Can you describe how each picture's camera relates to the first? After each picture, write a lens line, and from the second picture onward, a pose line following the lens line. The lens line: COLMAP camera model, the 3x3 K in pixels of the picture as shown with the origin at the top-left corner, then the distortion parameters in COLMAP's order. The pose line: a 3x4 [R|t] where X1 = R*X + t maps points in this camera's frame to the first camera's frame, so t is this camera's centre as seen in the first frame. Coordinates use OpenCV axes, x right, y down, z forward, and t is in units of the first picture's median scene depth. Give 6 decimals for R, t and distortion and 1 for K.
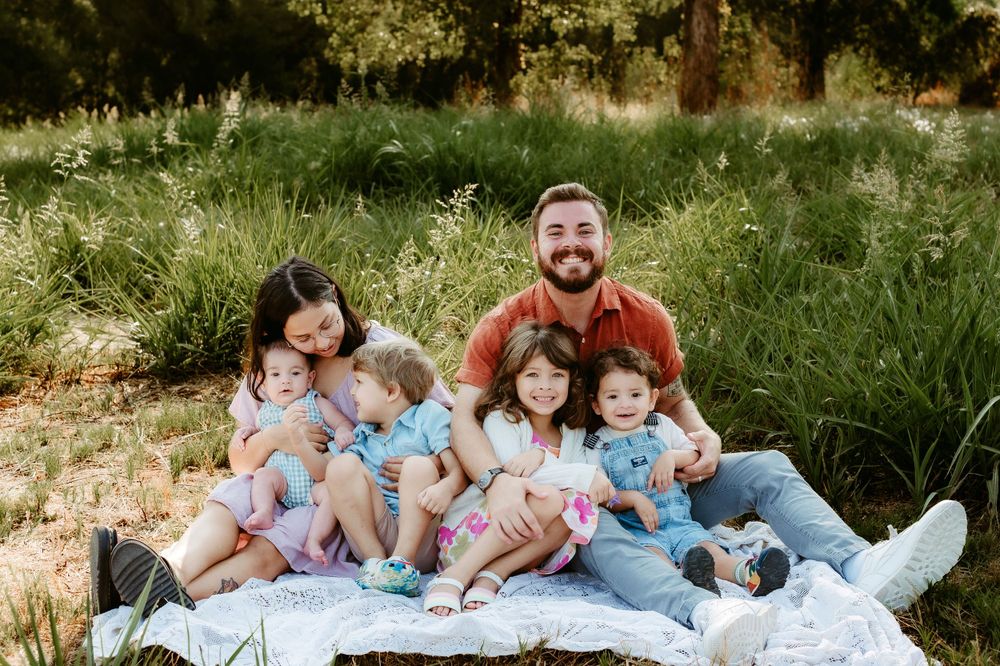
lens RADIAL K [[1785.5, 0, 500.0], [0, 1785.5, 333.0], [0, 0, 1]] dist [0.008843, 0.037572]
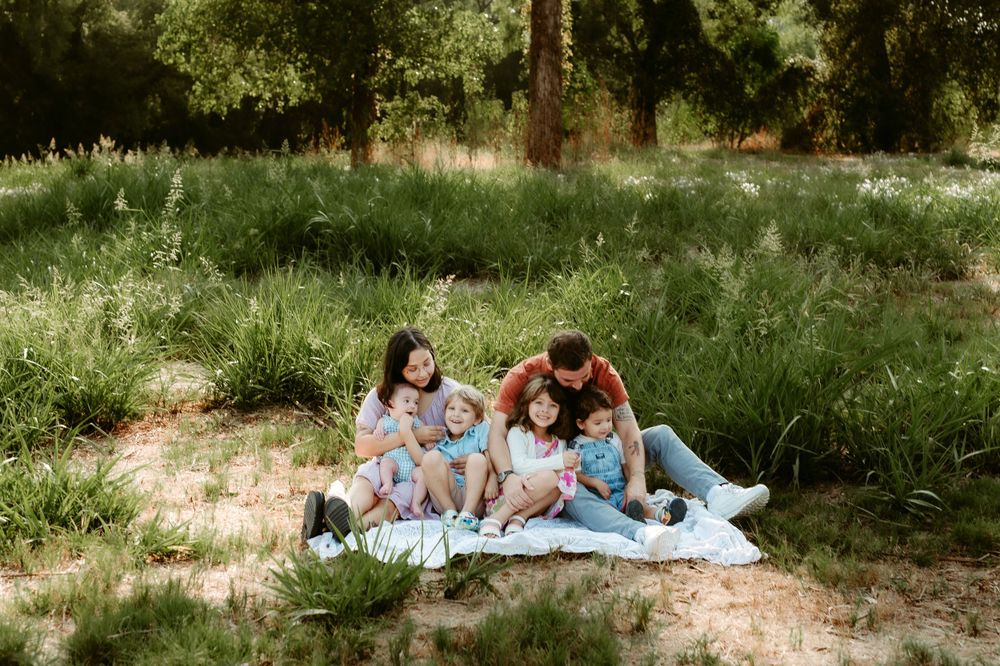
lens RADIAL K [[1785.5, 0, 500.0], [0, 1785.5, 333.0], [0, 0, 1]] dist [0.008843, 0.037572]
pose [[0.995526, -0.001049, 0.094479, -0.016903], [0.002651, 0.999855, -0.016841, -0.001638], [-0.094448, 0.017016, 0.995384, -0.067982]]
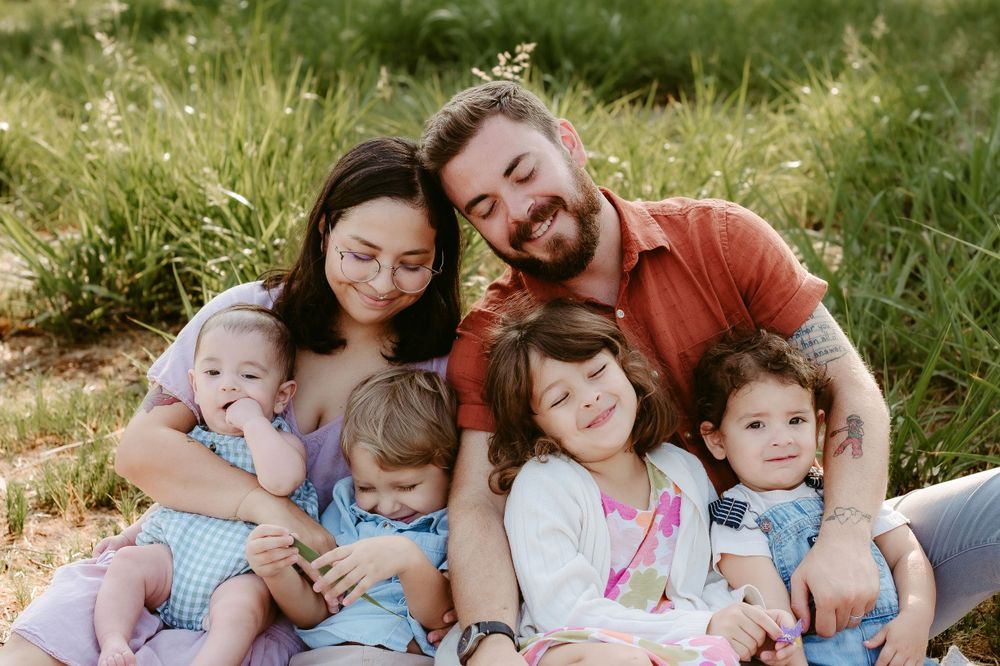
lens RADIAL K [[1981.2, 0, 586.0], [0, 1981.2, 333.5], [0, 0, 1]] dist [0.029791, 0.074119]
pose [[0.999985, 0.004318, -0.003392, 0.001426], [-0.004145, 0.998764, 0.049540, -0.002147], [0.003602, -0.049525, 0.998766, 0.040391]]
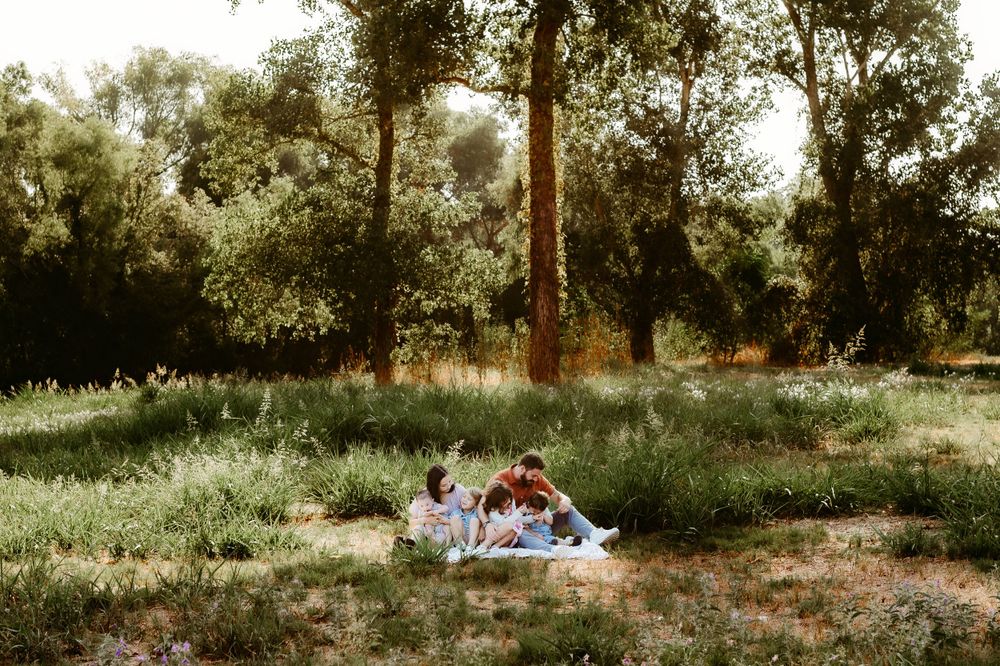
lens RADIAL K [[1822.4, 0, 500.0], [0, 1822.4, 333.0], [0, 0, 1]] dist [0.011151, -0.463468]
pose [[0.996150, -0.013947, 0.086554, -0.027666], [0.025897, 0.990020, -0.138529, 0.019492], [-0.083758, 0.140237, 0.986569, -0.242715]]
